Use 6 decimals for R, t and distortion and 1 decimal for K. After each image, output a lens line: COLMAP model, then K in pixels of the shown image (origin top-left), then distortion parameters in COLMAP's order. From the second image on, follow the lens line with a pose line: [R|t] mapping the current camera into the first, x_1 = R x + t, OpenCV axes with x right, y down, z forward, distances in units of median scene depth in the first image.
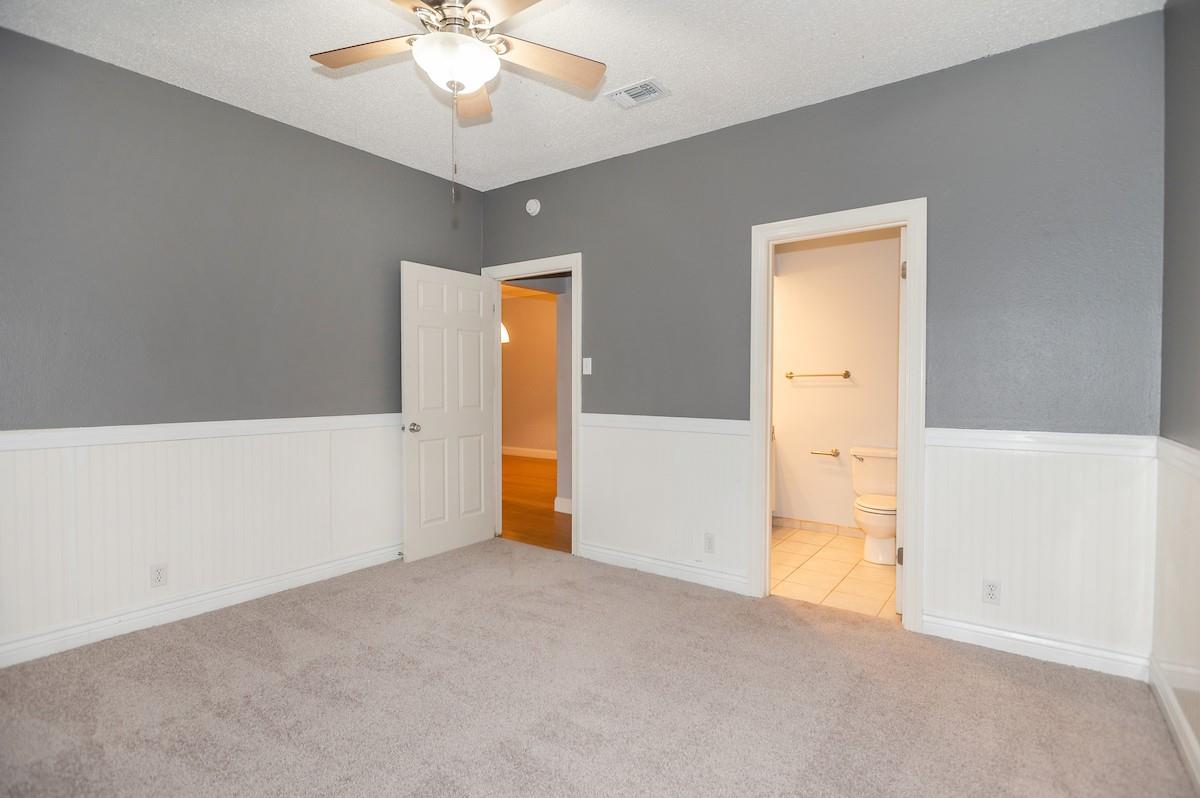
lens RADIAL K [[592.5, 0, 599.1], [0, 592.5, 395.8], [0, 0, 1]] dist [-0.010505, 0.000134]
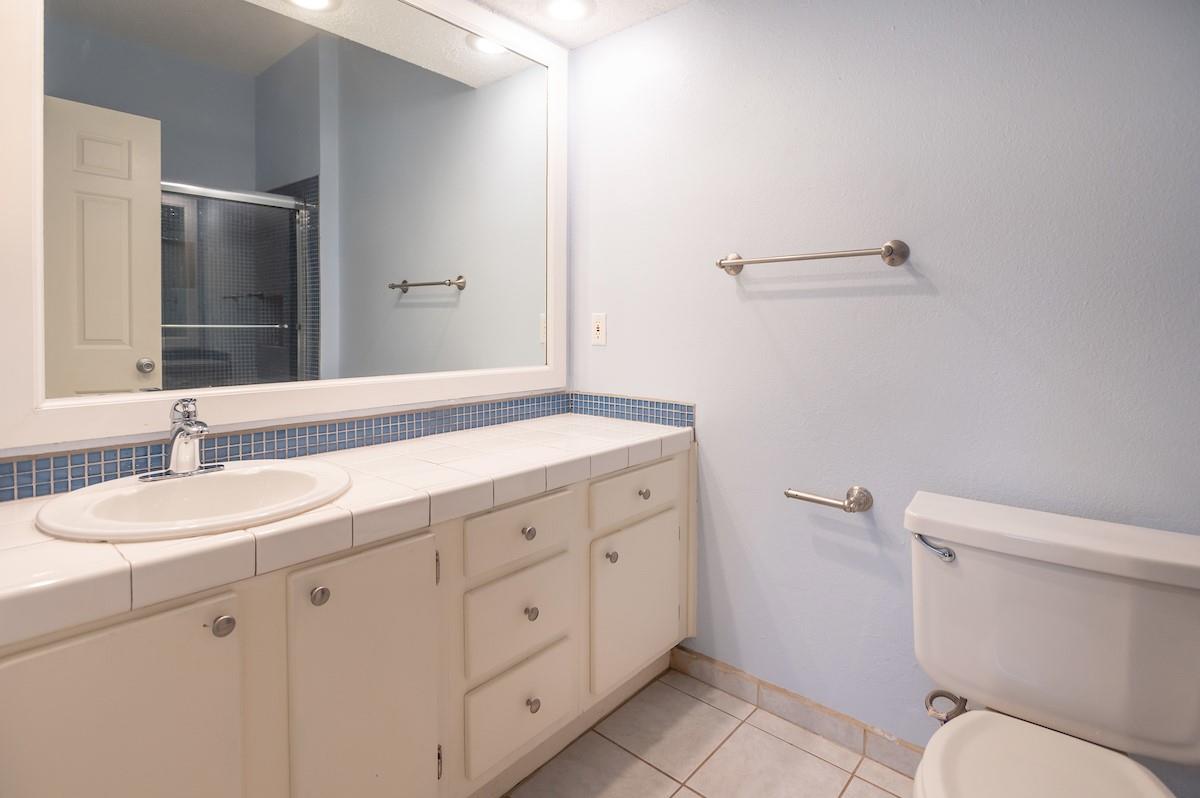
lens RADIAL K [[592.5, 0, 606.9], [0, 592.5, 337.4], [0, 0, 1]] dist [-0.010505, 0.000134]
pose [[0.994959, 0.002492, -0.100256, 0.295079], [-0.001127, 0.999906, 0.013670, 0.004147], [0.100281, -0.013488, 0.994868, 0.669760]]
